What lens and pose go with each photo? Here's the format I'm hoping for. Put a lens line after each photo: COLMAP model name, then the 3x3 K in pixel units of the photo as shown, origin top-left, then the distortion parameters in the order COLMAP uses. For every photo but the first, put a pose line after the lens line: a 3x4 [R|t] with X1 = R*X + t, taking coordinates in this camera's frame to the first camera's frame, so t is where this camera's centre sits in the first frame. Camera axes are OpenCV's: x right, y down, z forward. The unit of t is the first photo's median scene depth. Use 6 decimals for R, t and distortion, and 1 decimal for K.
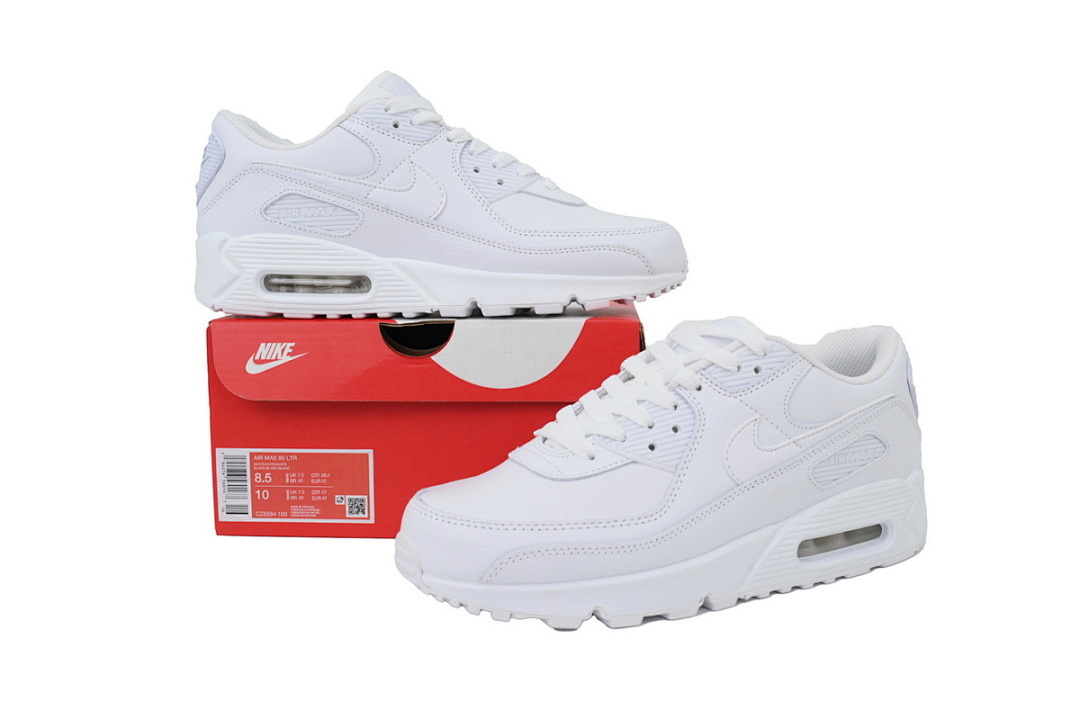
lens RADIAL K [[987.2, 0, 537.7], [0, 987.2, 358.5], [0, 0, 1]] dist [-0.017027, 0.000000]
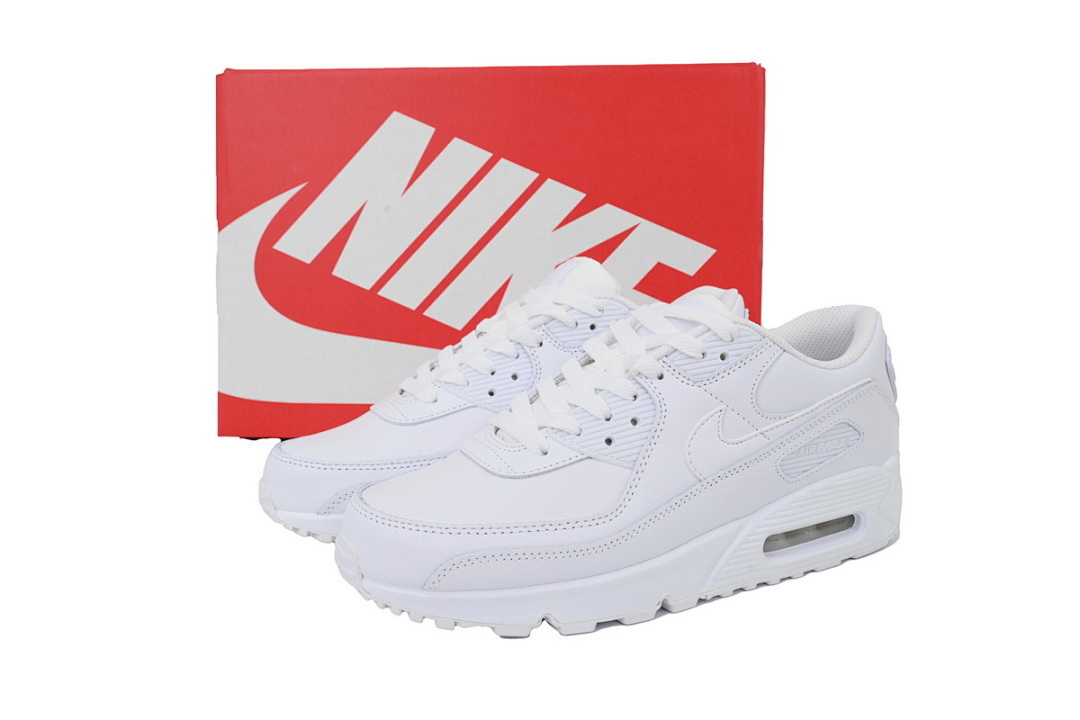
lens RADIAL K [[987.2, 0, 542.7], [0, 987.2, 362.8], [0, 0, 1]] dist [-0.017027, 0.000000]
pose [[0.999975, -0.001833, 0.006775, 0.045883], [0.001305, 0.997014, 0.077214, -0.055705], [-0.006896, -0.077203, 0.996992, 0.071217]]
